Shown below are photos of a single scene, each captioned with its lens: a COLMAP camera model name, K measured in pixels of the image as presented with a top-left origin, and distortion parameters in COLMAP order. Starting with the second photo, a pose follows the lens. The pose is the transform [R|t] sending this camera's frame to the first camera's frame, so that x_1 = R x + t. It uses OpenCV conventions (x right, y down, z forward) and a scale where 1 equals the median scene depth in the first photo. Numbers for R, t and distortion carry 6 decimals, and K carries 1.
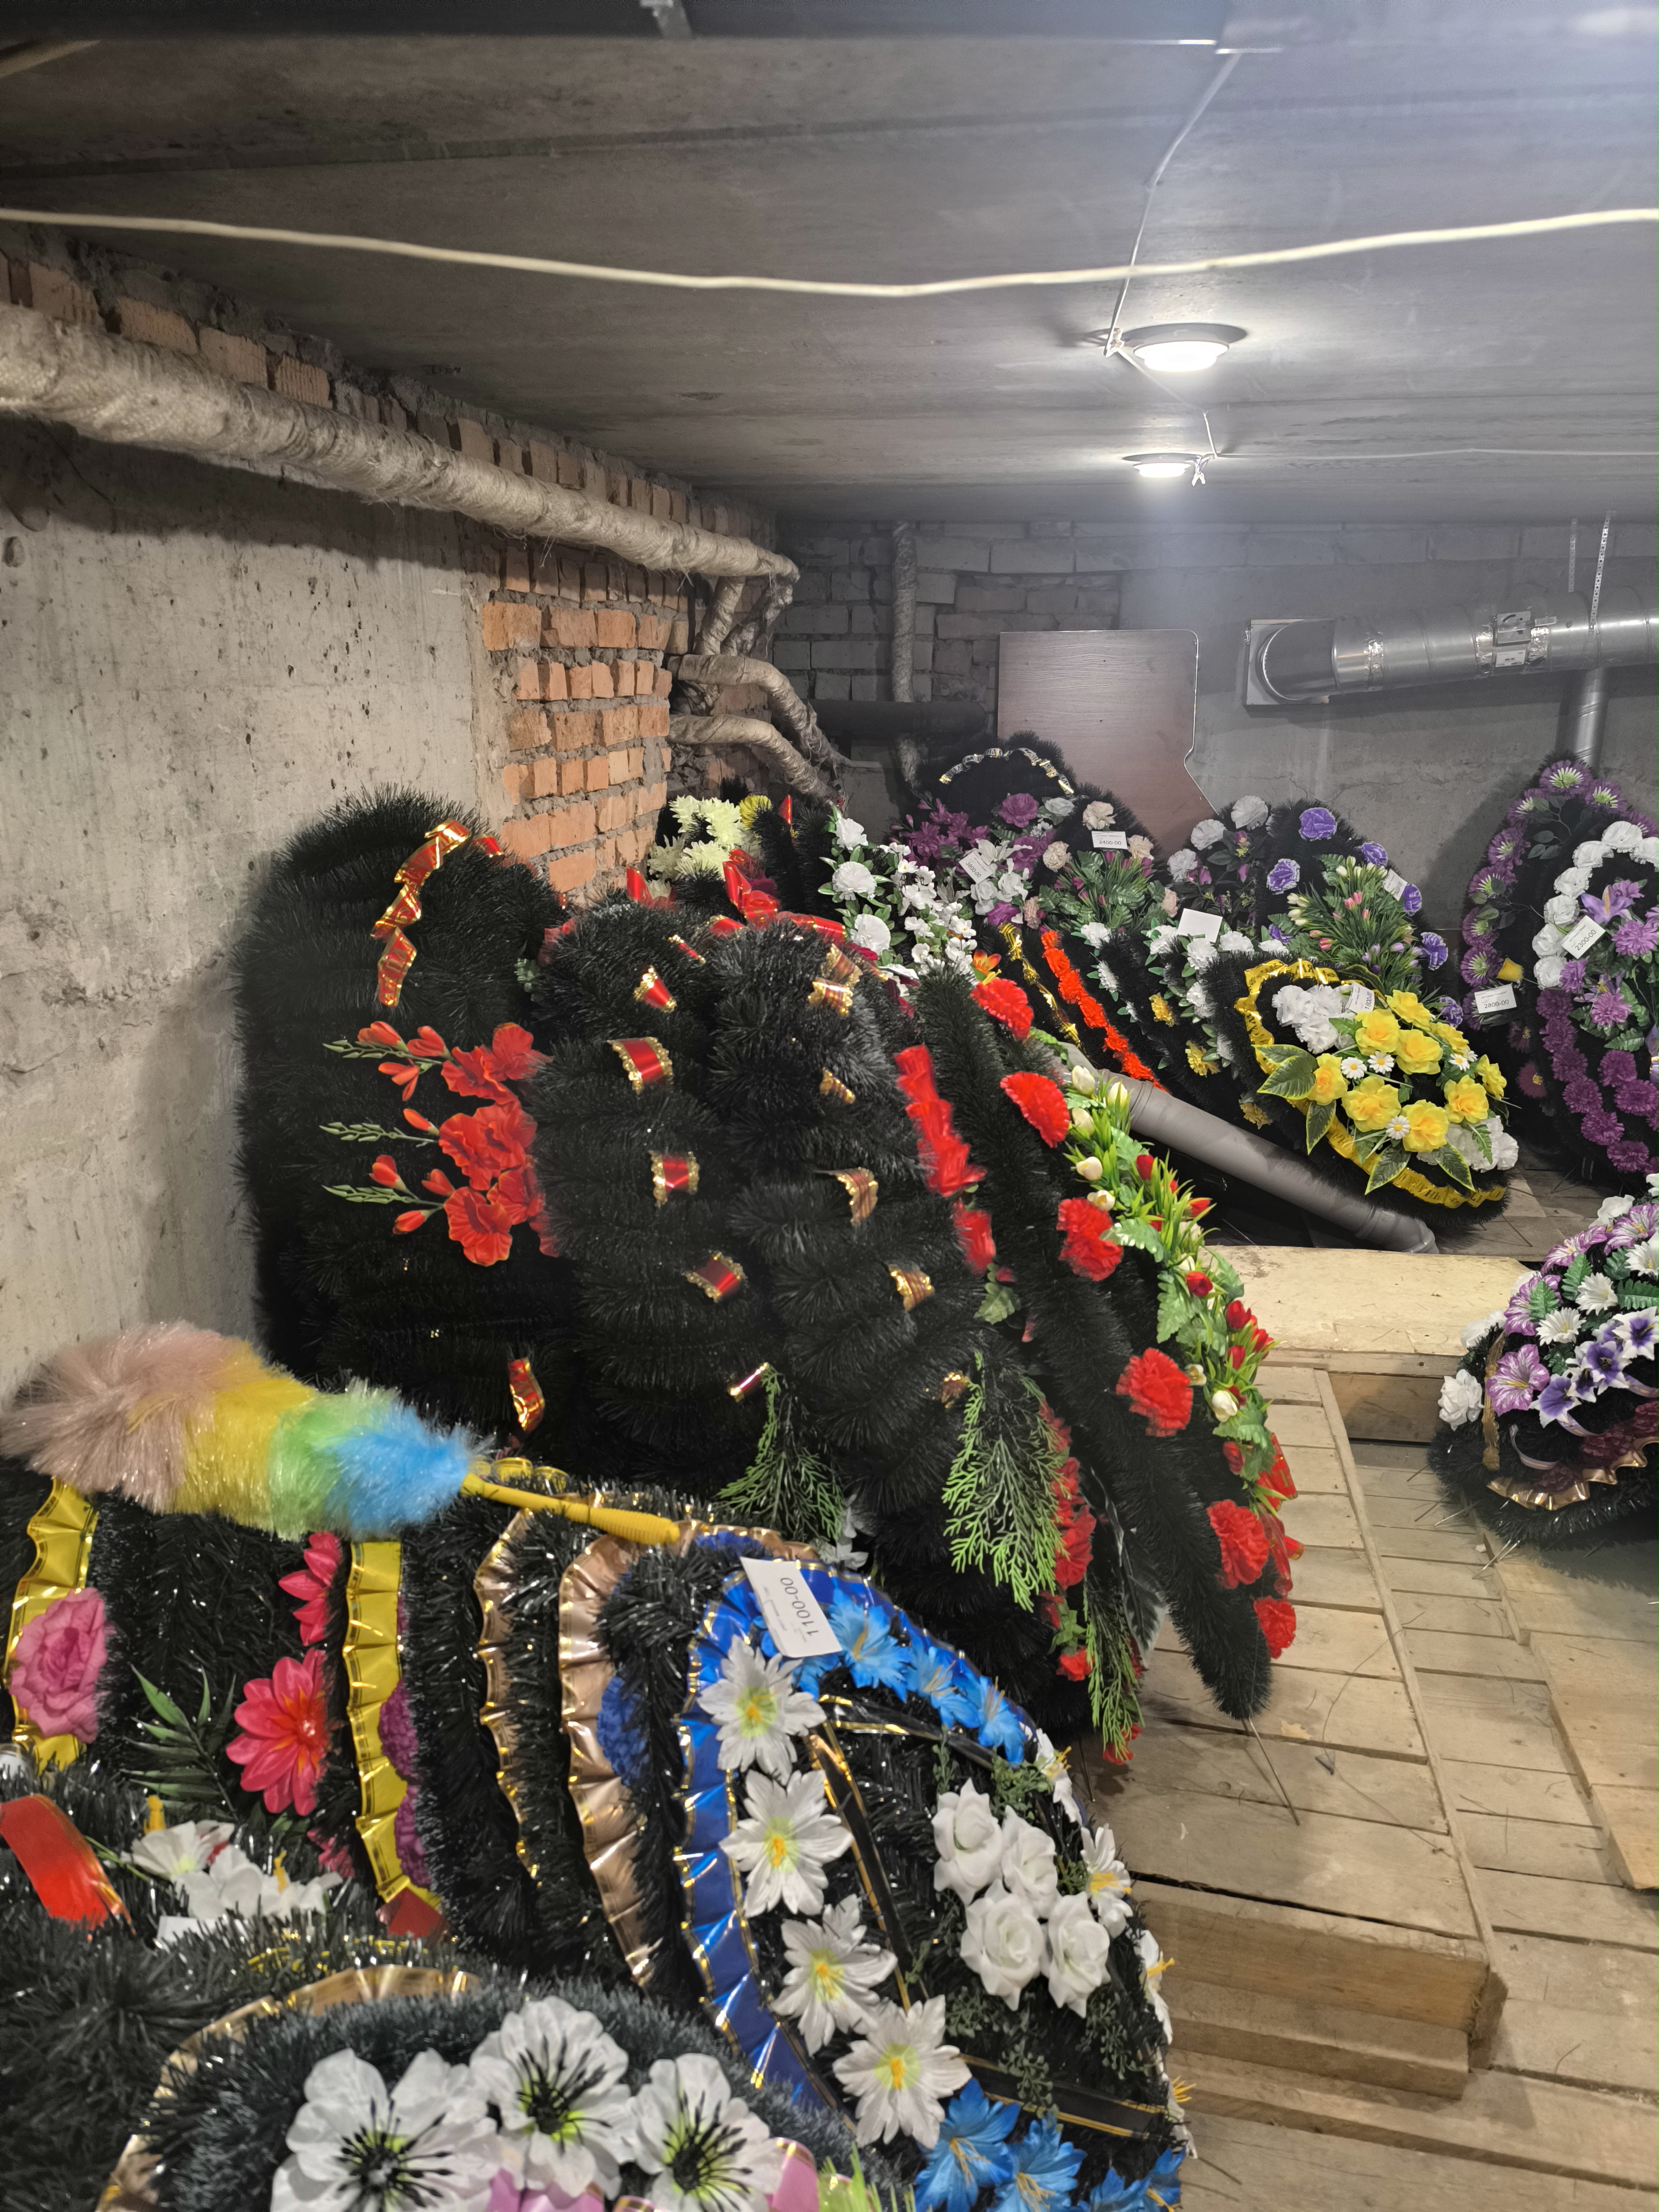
lens RADIAL K [[1520.0, 0, 836.9], [0, 1520.0, 1092.4], [0, 0, 1]] dist [0.095995, -0.172642]
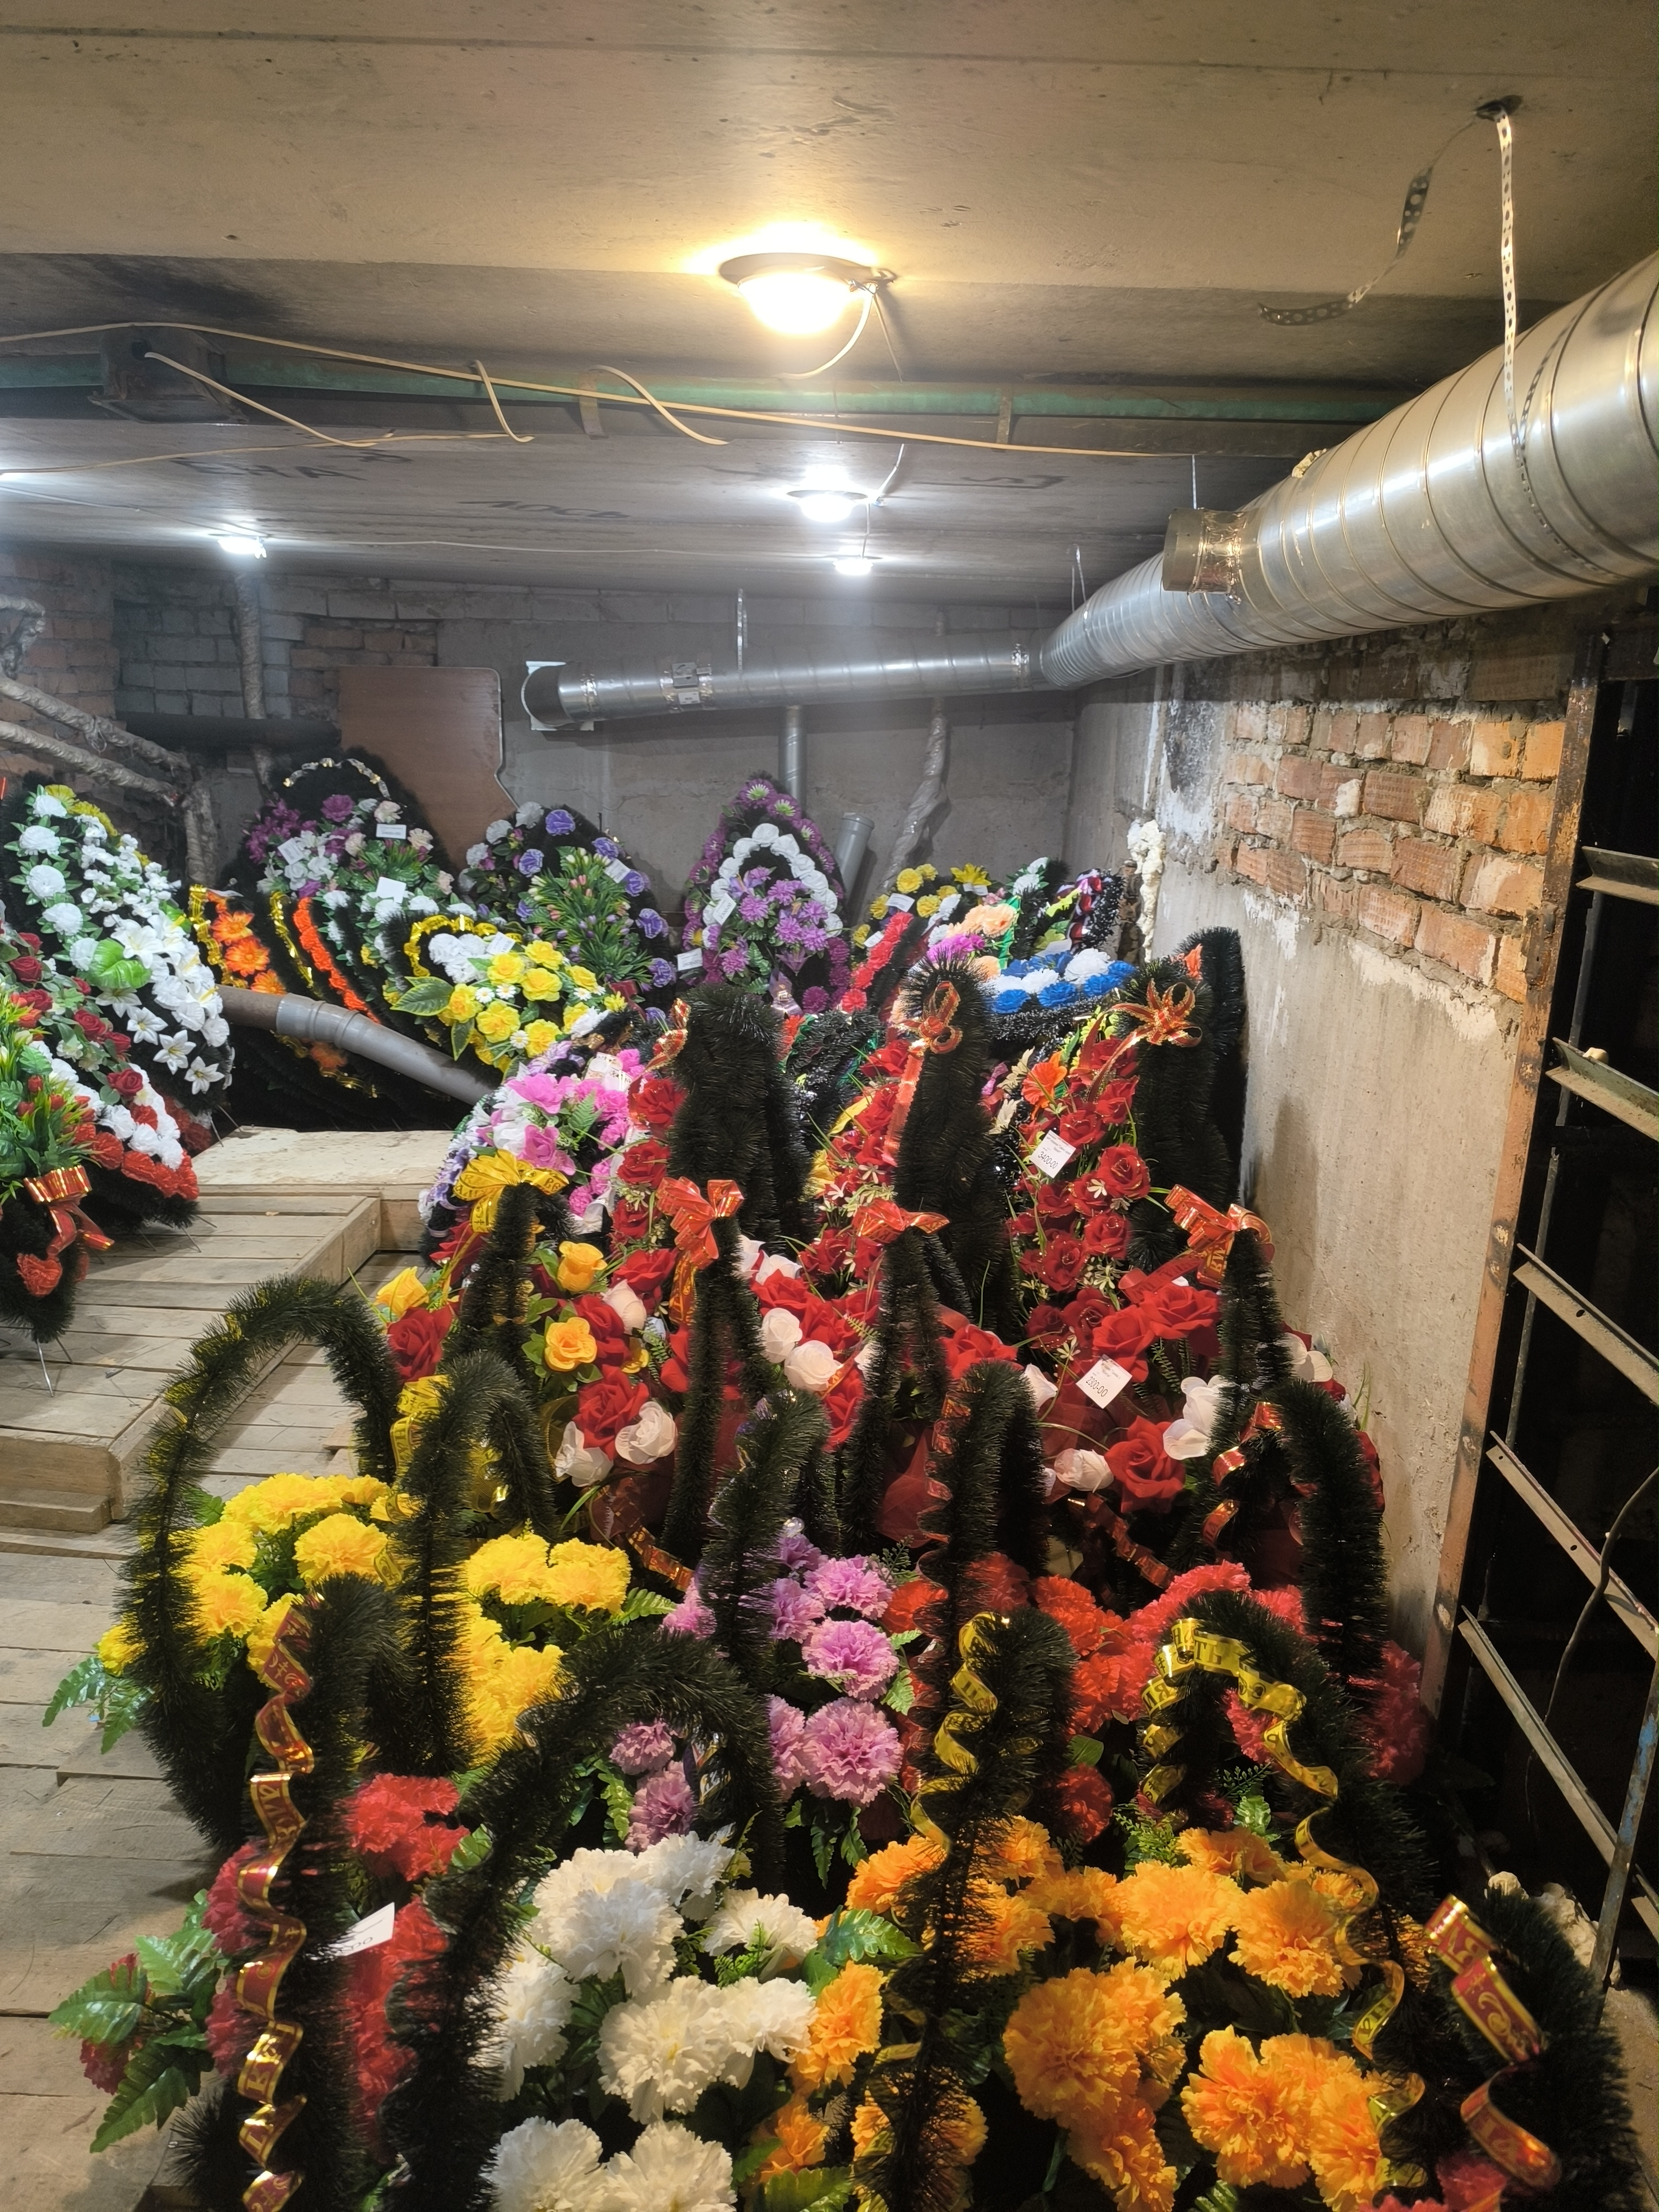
lens RADIAL K [[1528.9, 0, 837.5], [0, 1528.9, 1105.6], [0, 0, 1]] dist [0.059368, -0.075637]
pose [[0.991125, -0.008094, 0.132684, 0.395859], [0.010967, 0.999721, -0.020942, 0.095682], [-0.132478, 0.022211, 0.990937, -0.310391]]
